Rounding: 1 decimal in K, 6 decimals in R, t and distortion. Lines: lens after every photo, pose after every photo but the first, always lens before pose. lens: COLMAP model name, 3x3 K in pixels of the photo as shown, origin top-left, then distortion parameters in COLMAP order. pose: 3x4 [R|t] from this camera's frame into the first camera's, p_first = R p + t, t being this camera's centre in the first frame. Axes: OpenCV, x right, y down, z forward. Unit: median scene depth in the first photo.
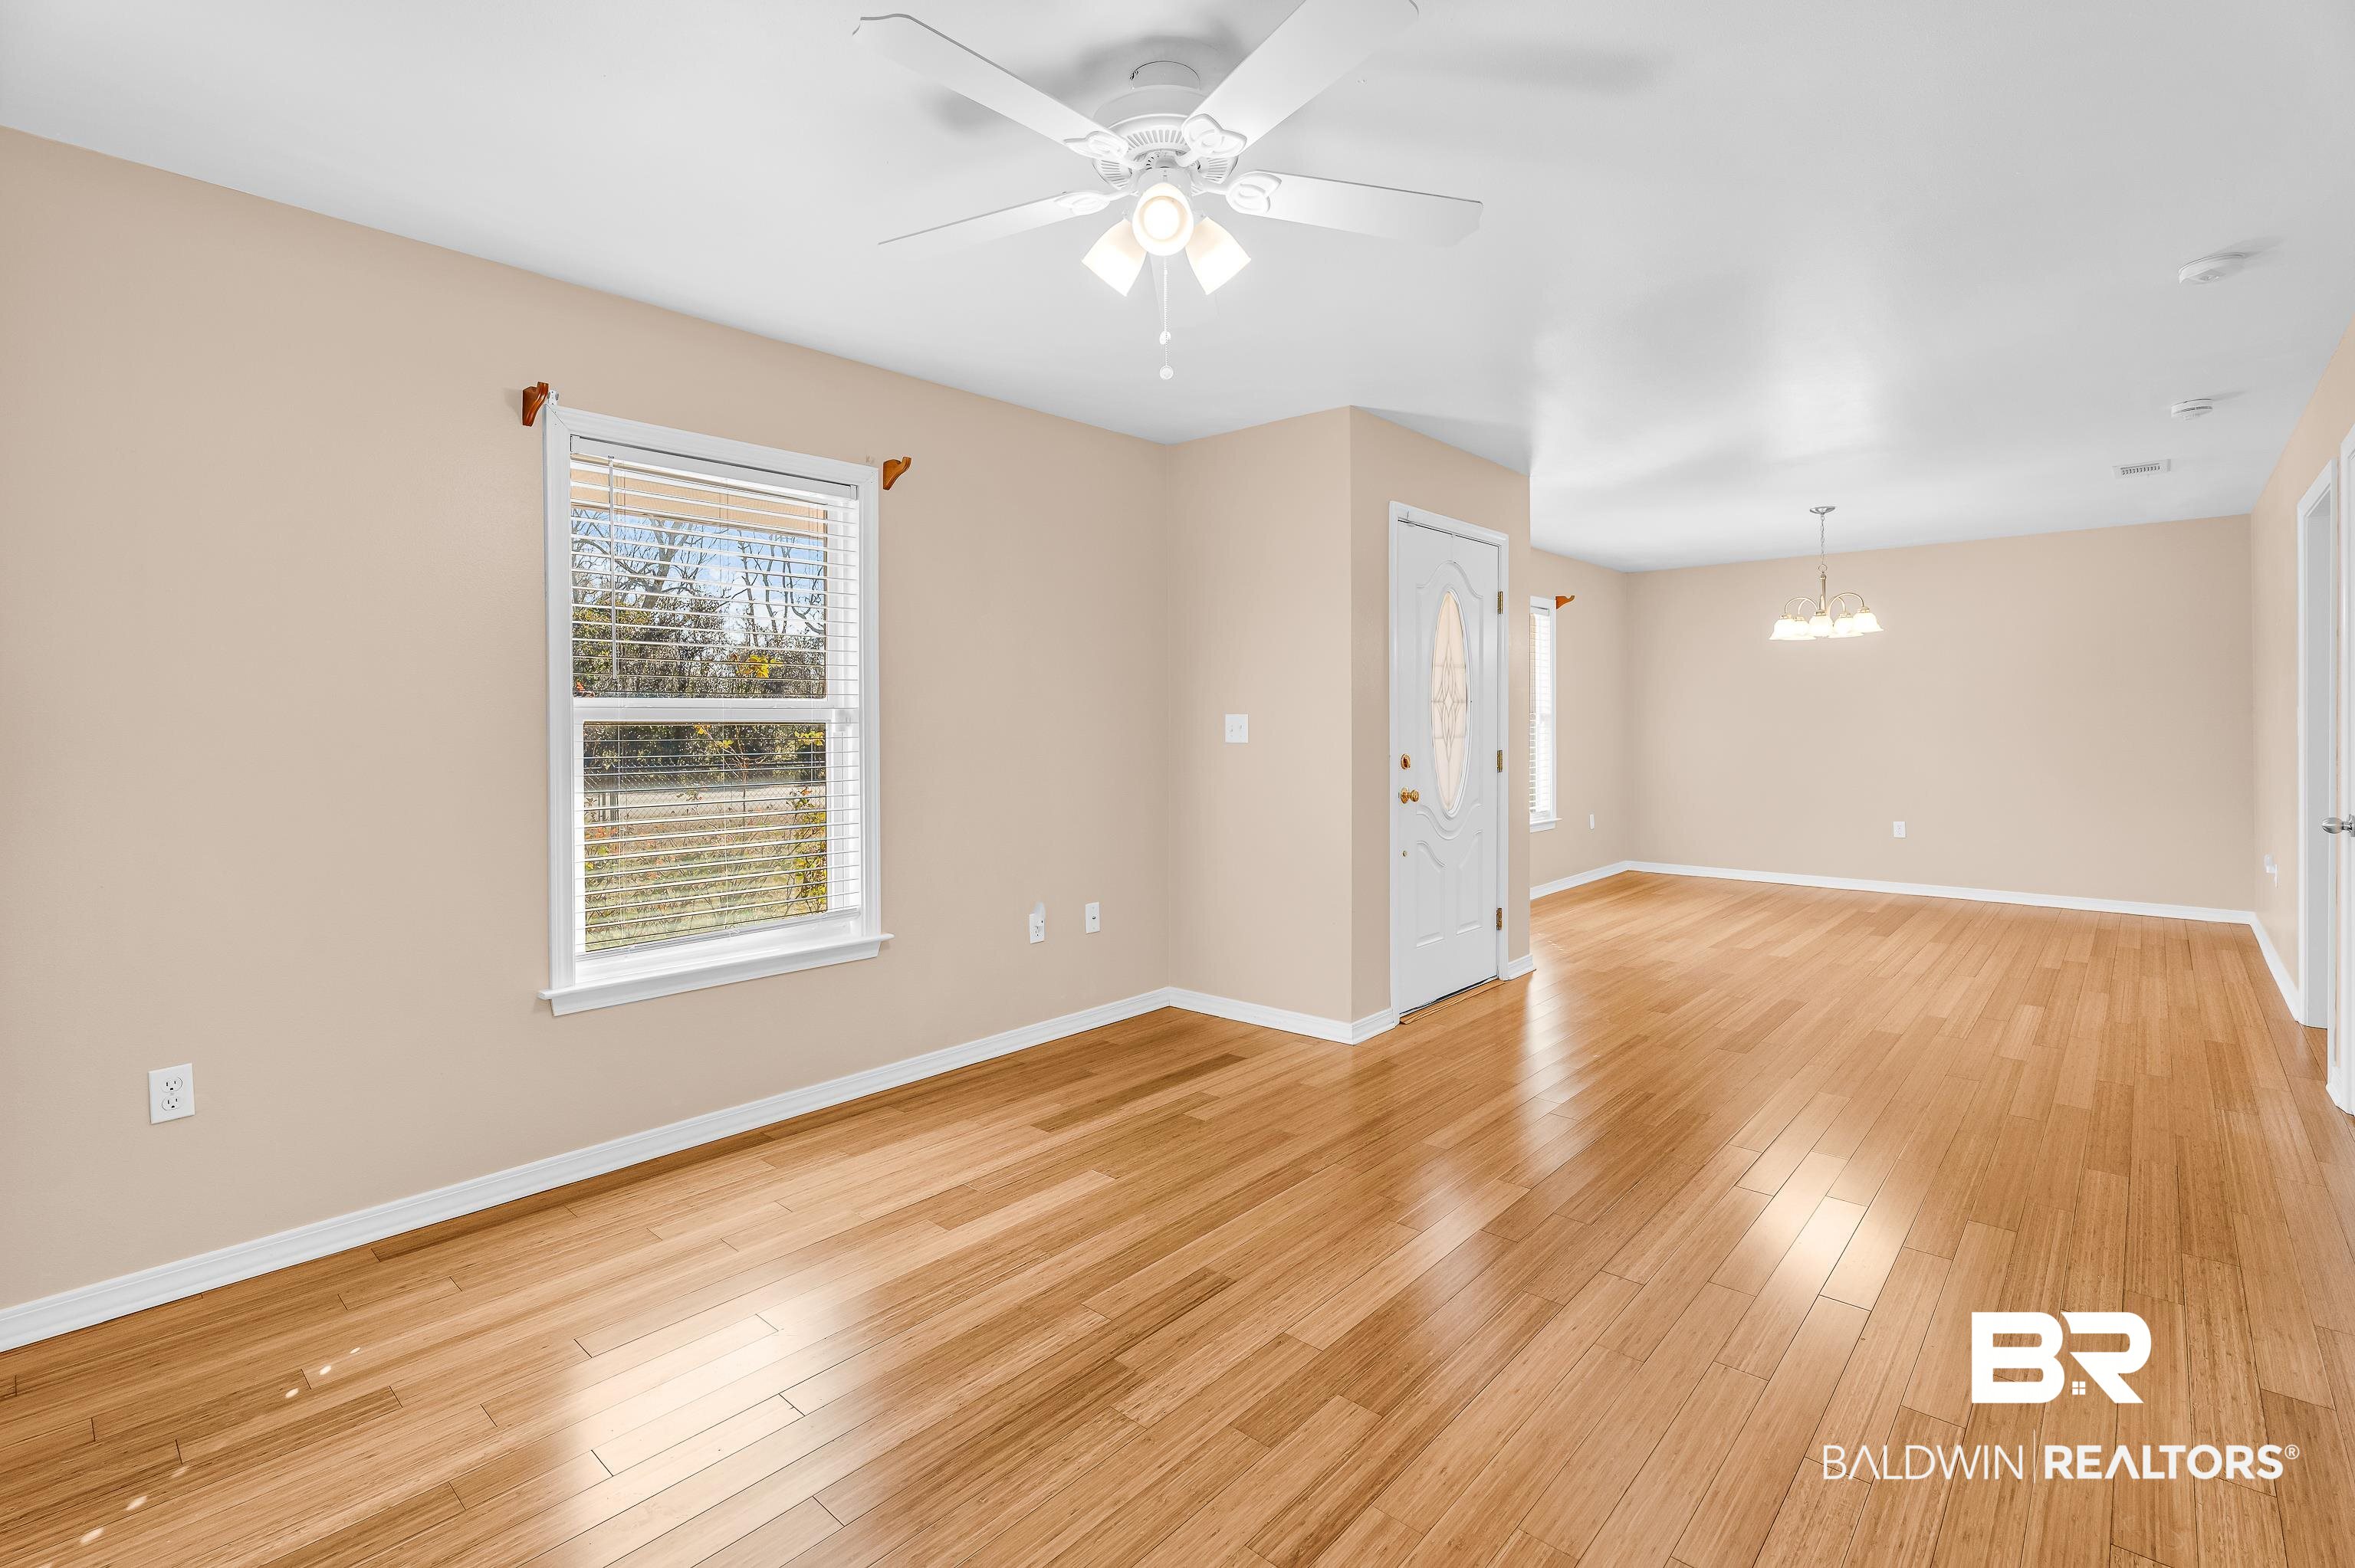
lens RADIAL K [[1076.1, 0, 1179.9], [0, 1076.1, 736.8], [0, 0, 1]] dist [0.002221, 0.000055]
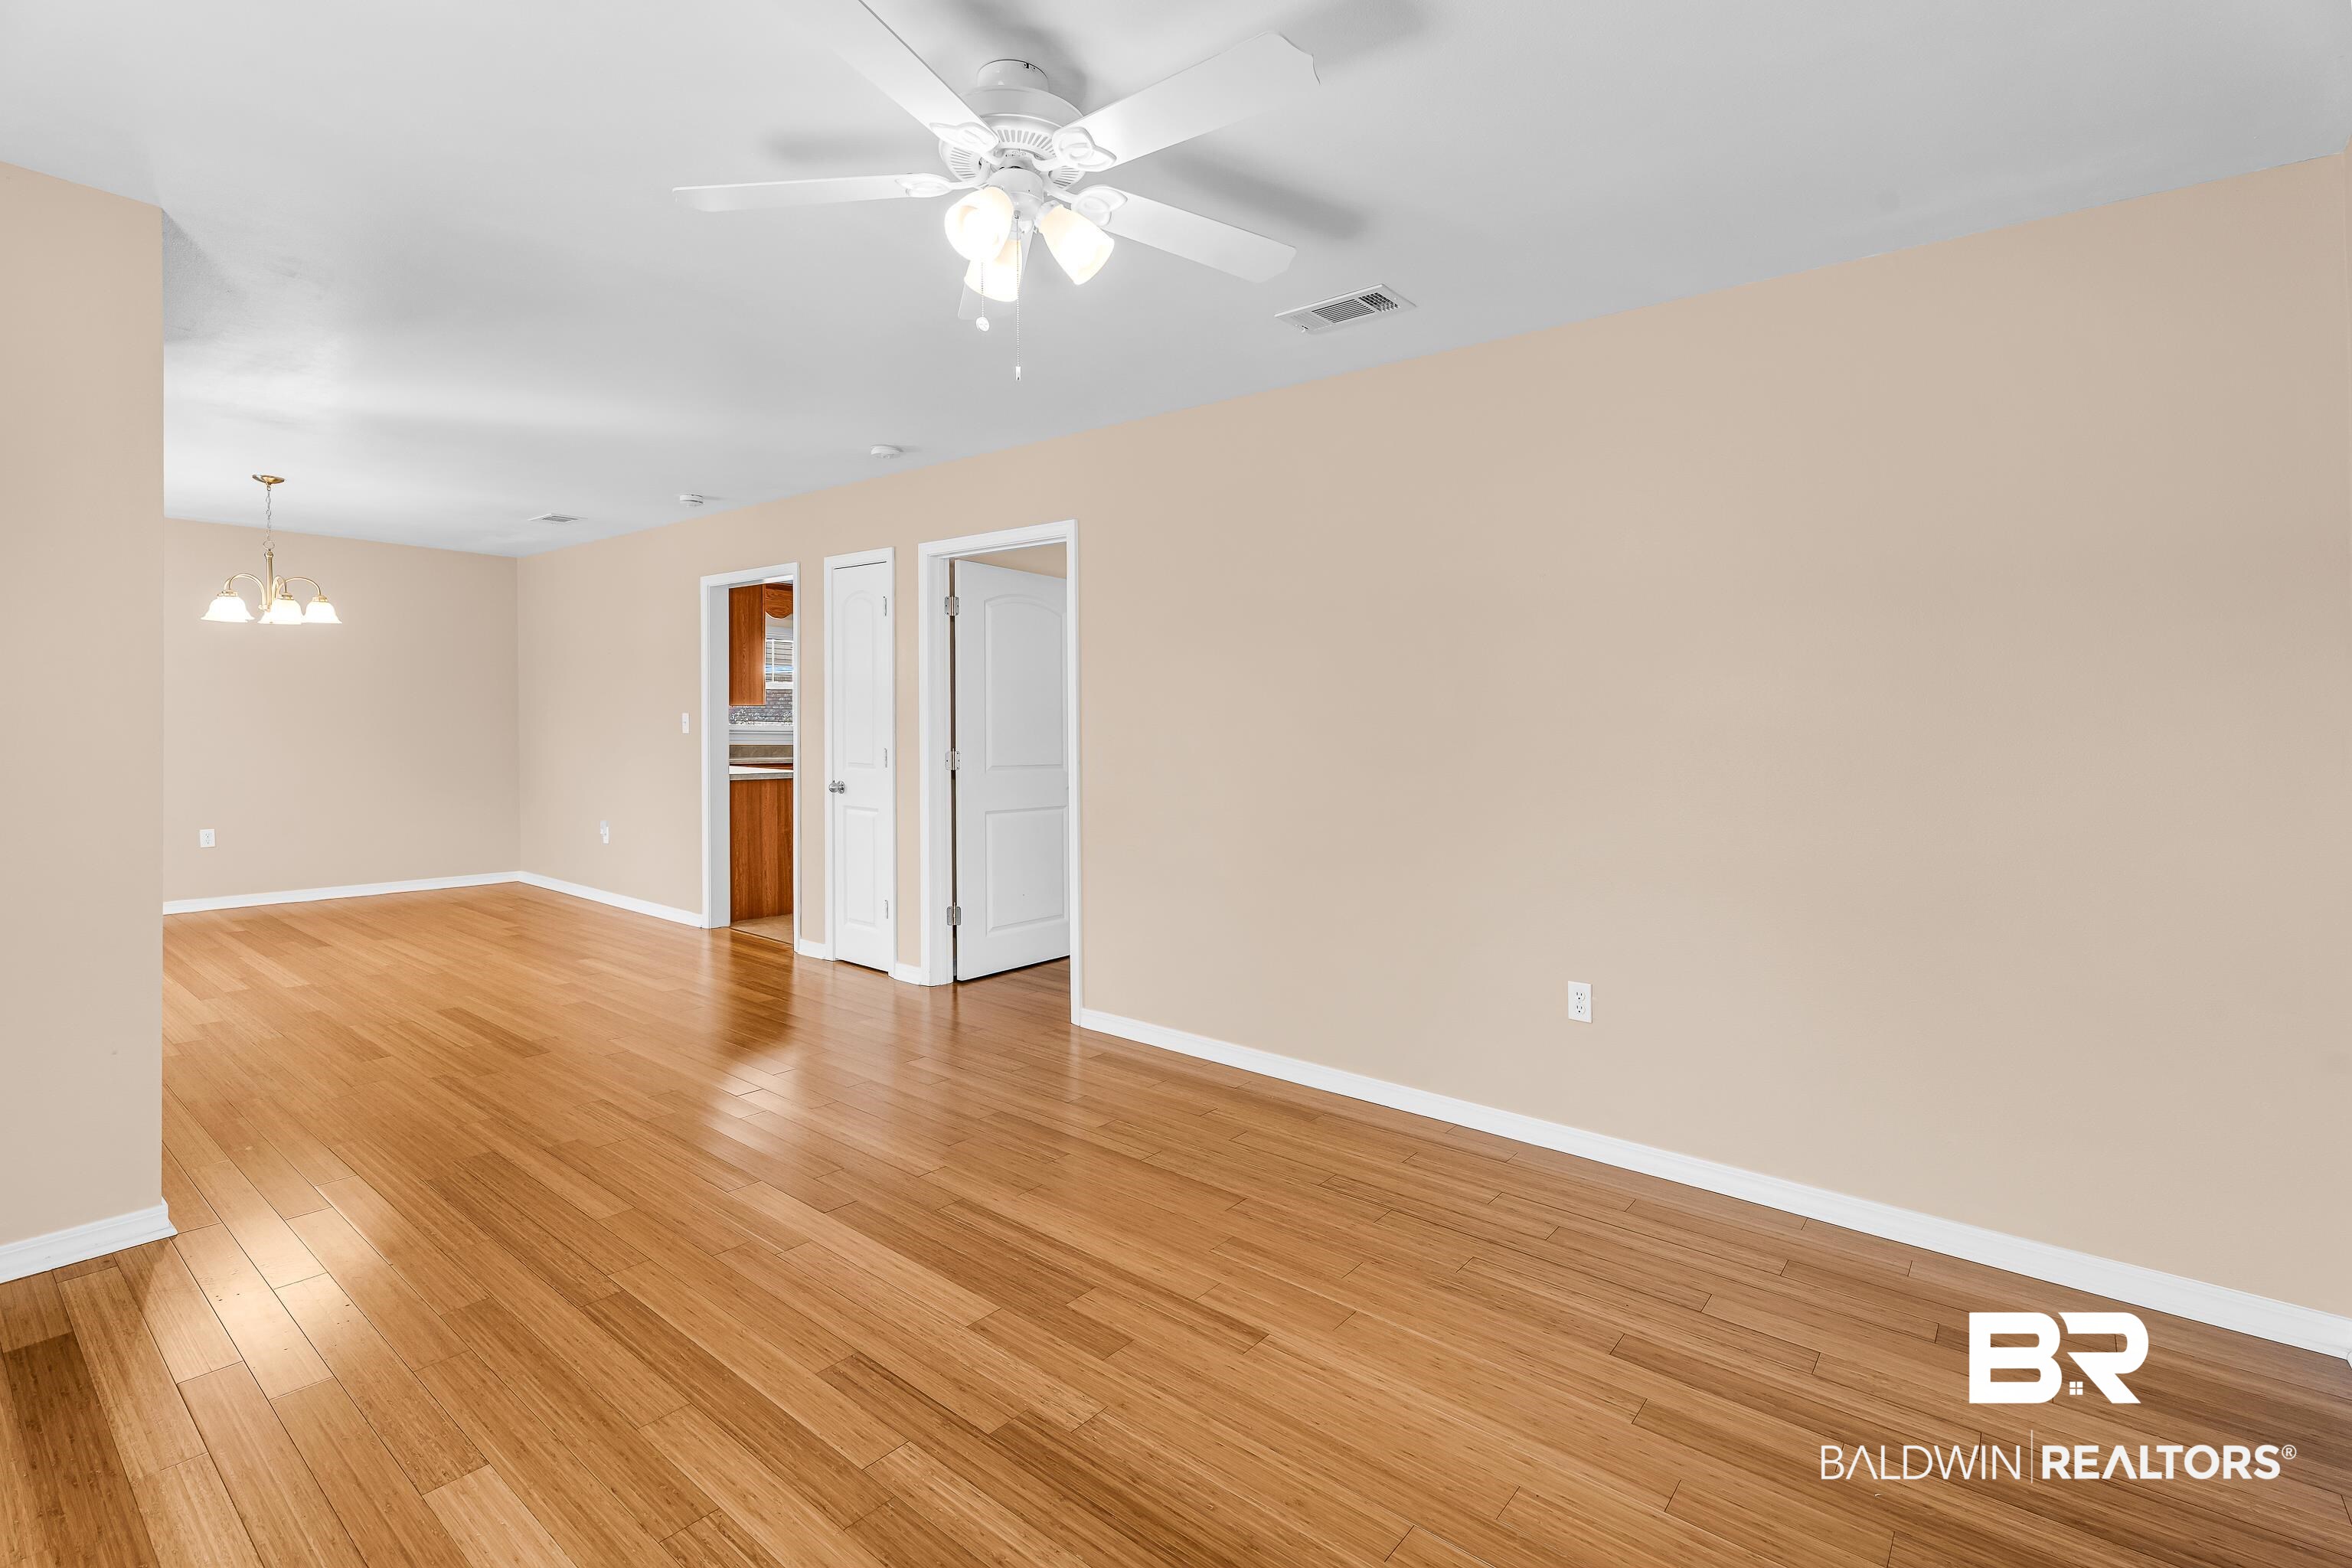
lens RADIAL K [[1065.3, 0, 1183.9], [0, 1065.3, 726.6], [0, 0, 1]] dist [0.000212, 0.000336]
pose [[-0.052280, 0.003387, 0.998627, -0.701411], [0.000535, 0.999994, -0.003364, -0.007759], [-0.998632, 0.000359, -0.052281, 0.644517]]
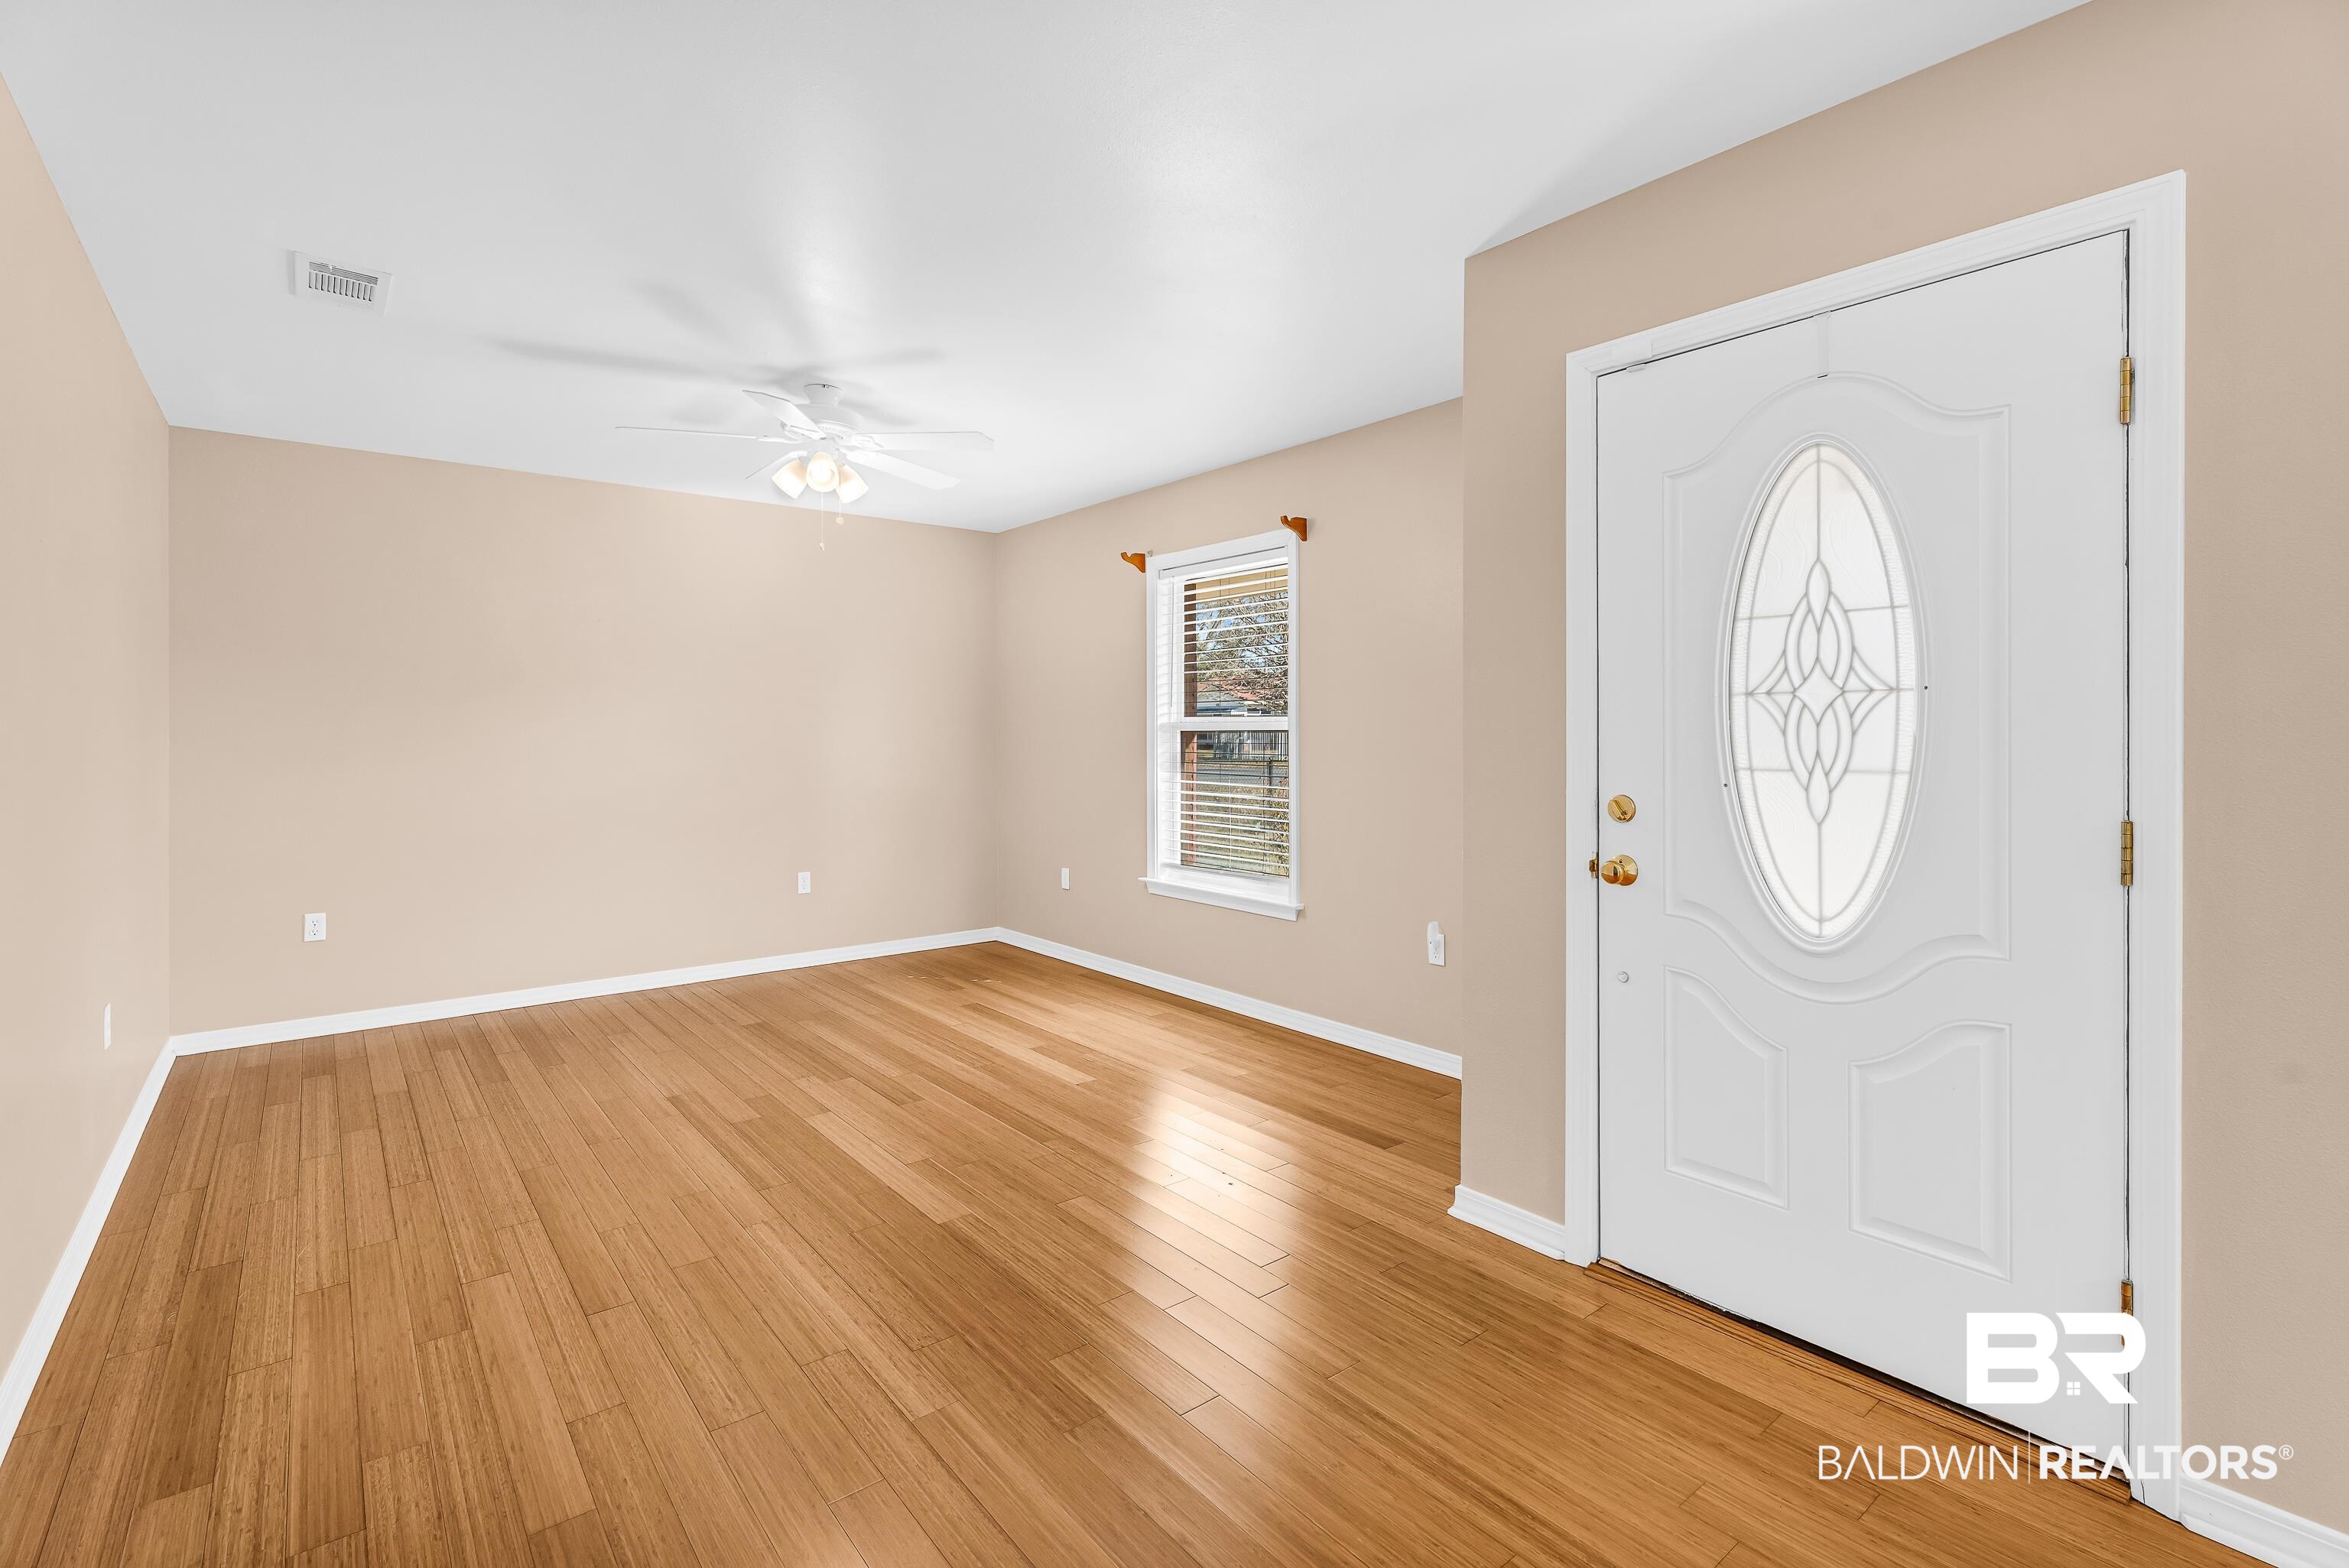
lens RADIAL K [[1073.4, 0, 1176.9], [0, 1073.4, 736.9], [0, 0, 1]] dist [0.002221, 0.000055]
pose [[-0.160639, 0.007993, -0.986981, 1.221791], [-0.011800, 0.999880, 0.010018, -0.025376], [0.986943, 0.013255, -0.160526, 1.344623]]
